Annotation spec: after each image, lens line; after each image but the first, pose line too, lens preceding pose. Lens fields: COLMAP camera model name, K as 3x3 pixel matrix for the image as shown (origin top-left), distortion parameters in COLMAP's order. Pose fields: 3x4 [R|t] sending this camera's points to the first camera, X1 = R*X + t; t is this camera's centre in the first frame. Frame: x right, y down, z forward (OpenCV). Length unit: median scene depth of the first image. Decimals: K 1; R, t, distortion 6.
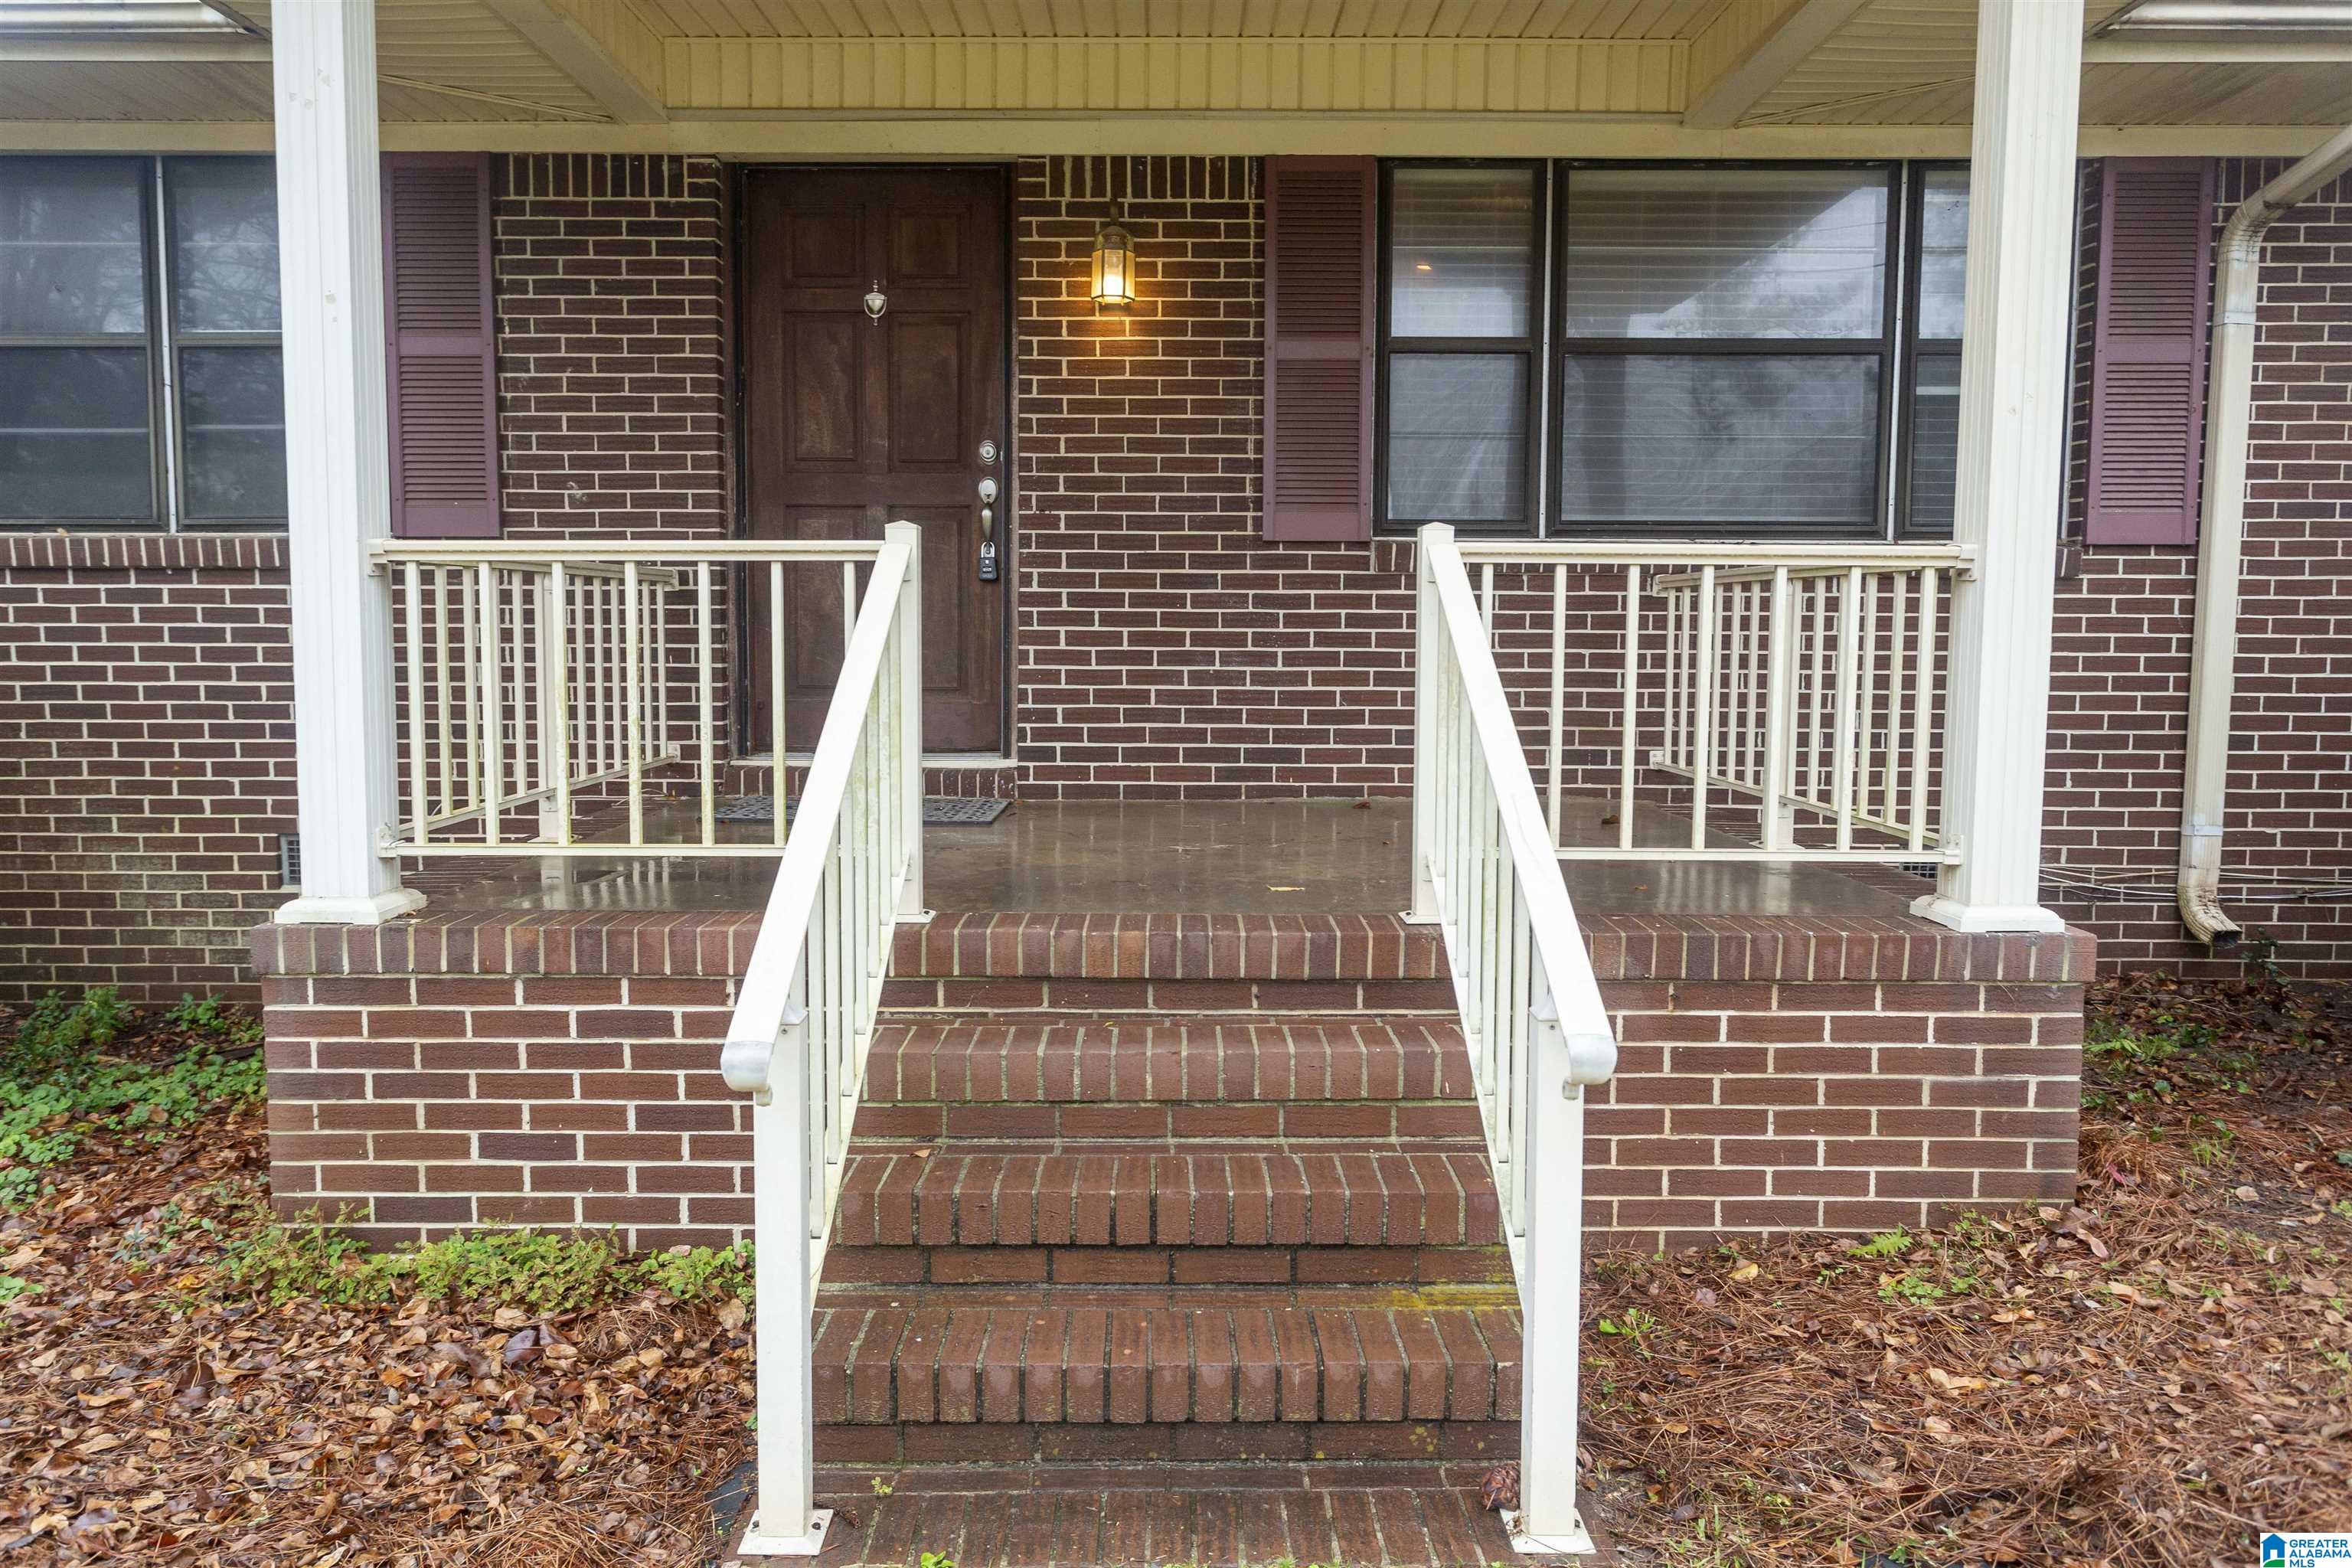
lens RADIAL K [[1632.7, 0, 1175.5], [0, 1632.7, 789.2], [0, 0, 1]] dist [0.000085, 0.000238]
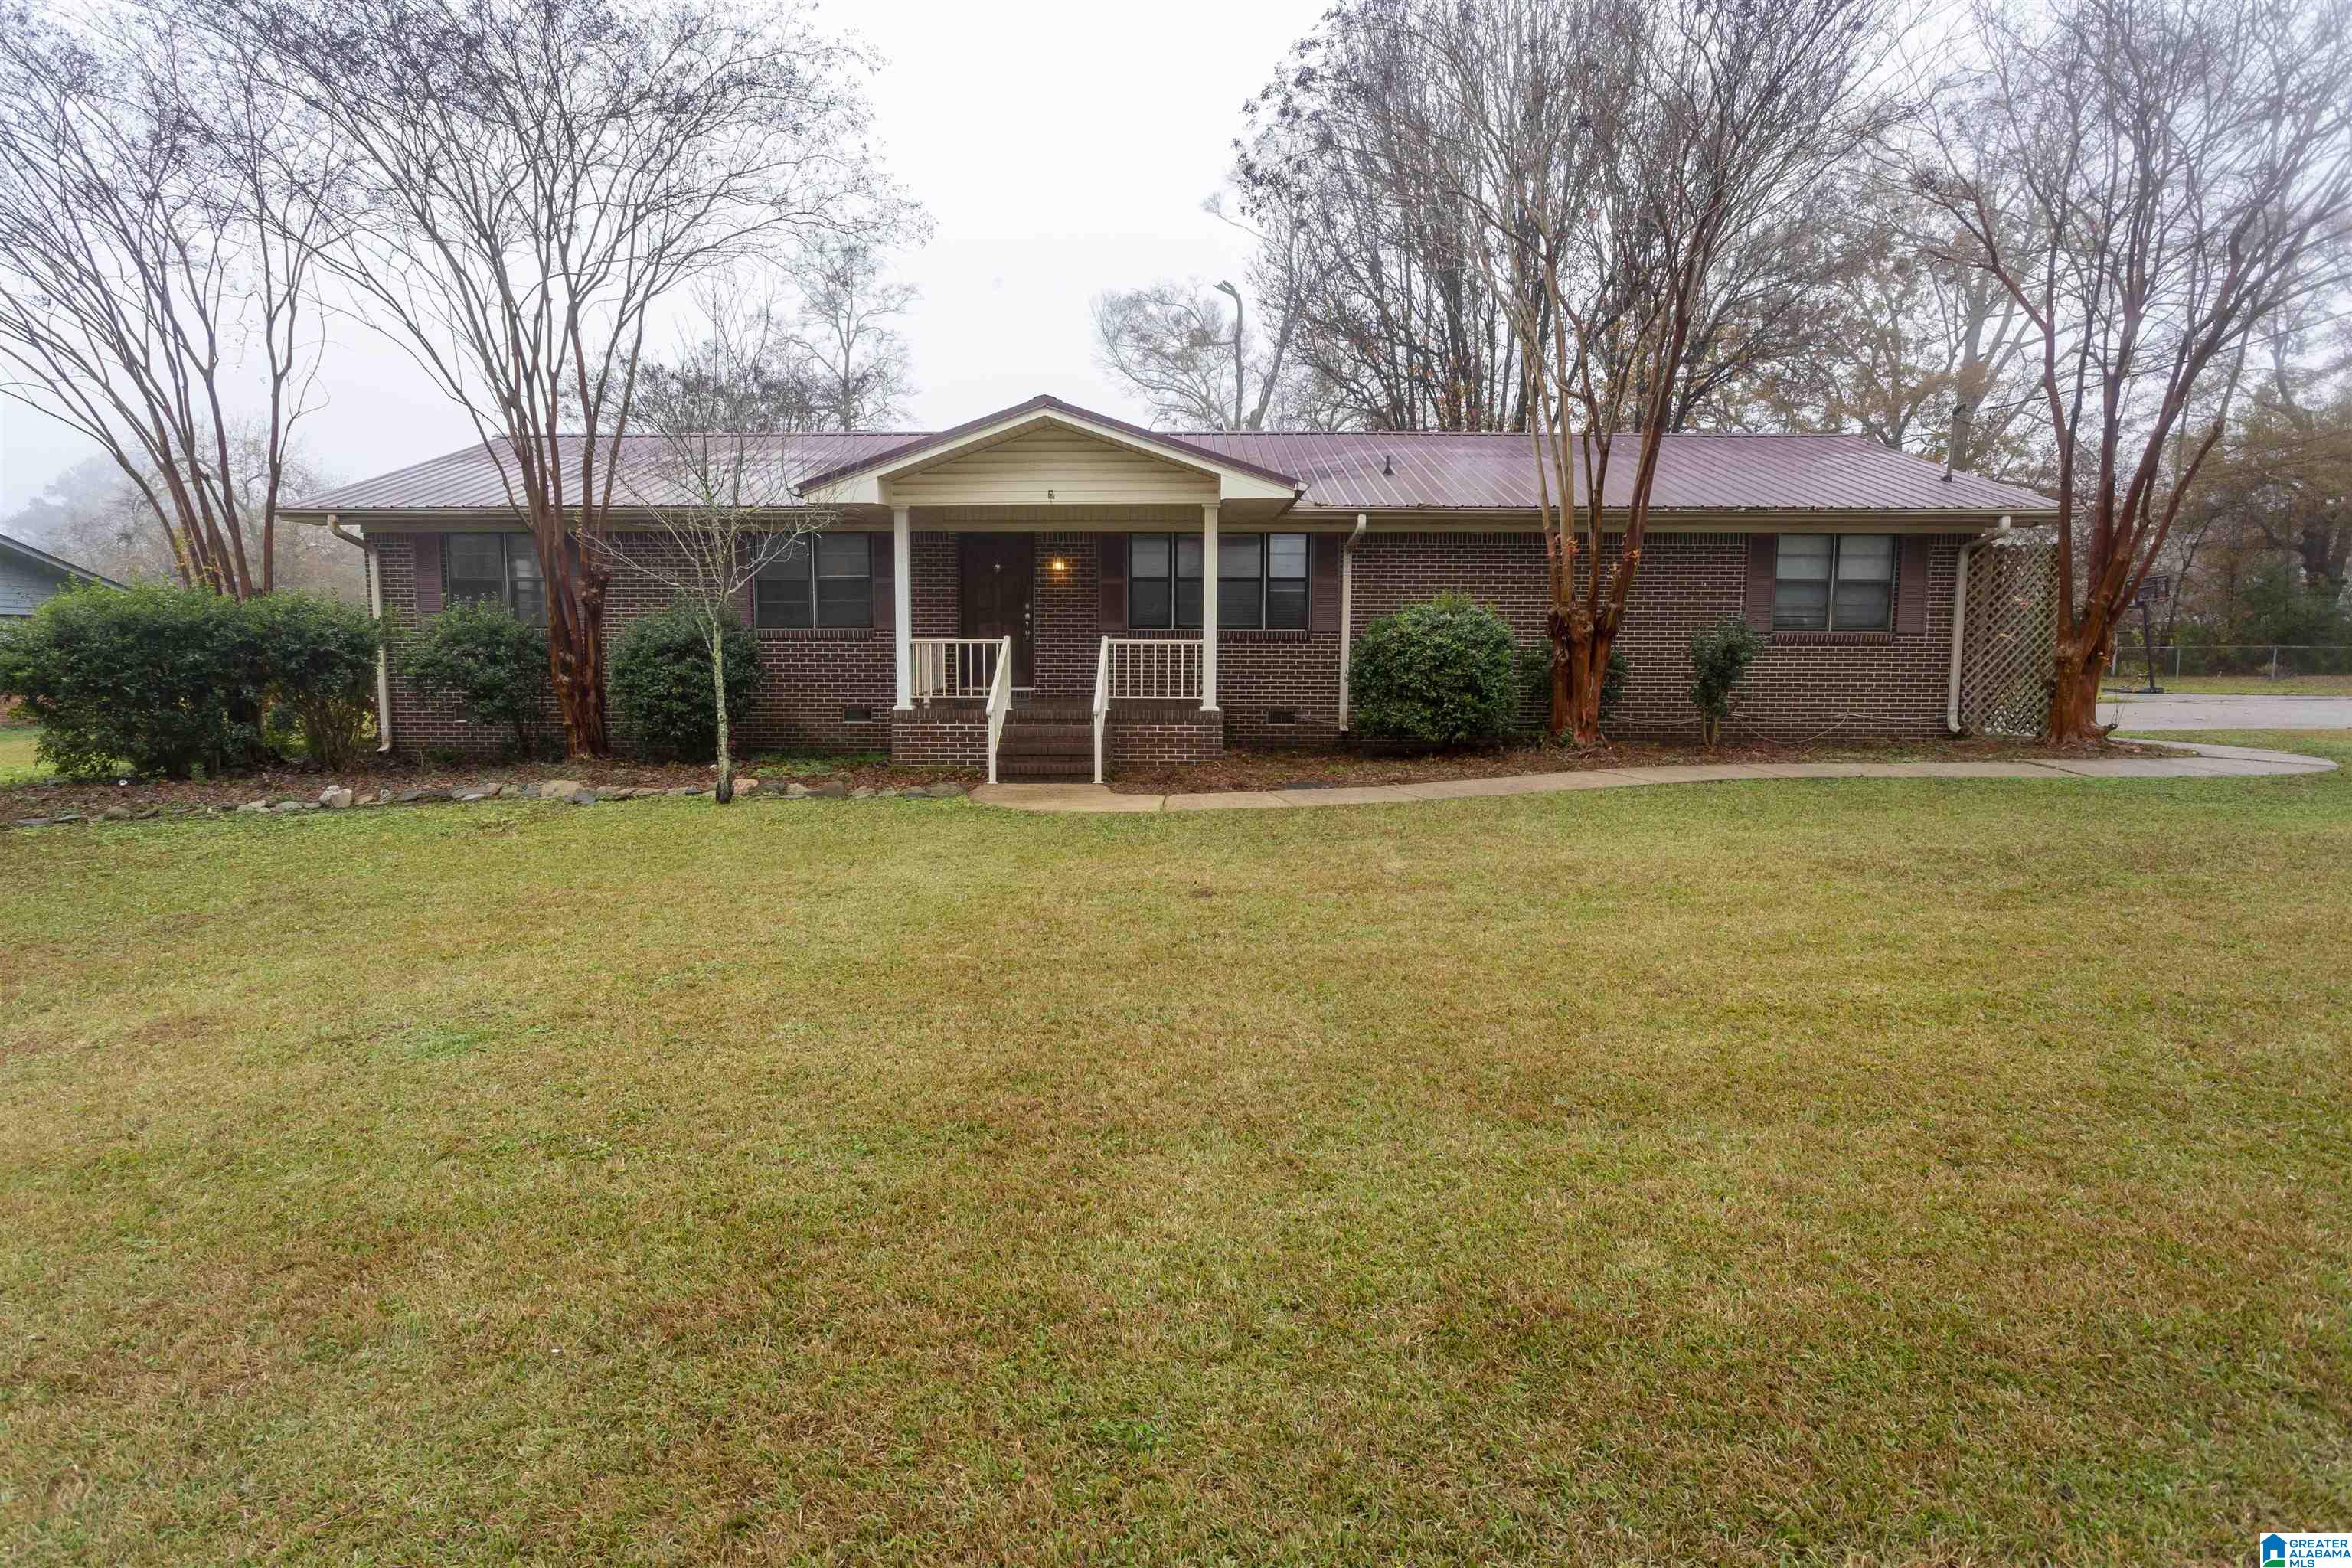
lens RADIAL K [[1020.5, 0, 1164.4], [0, 1020.5, 779.2], [0, 0, 1]] dist [-0.003496, 0.000146]
pose [[0.999983, -0.000919, -0.005696, 0.370753], [0.001127, 0.999332, 0.036532, 0.186936], [0.005659, -0.036538, 0.999316, -2.377160]]
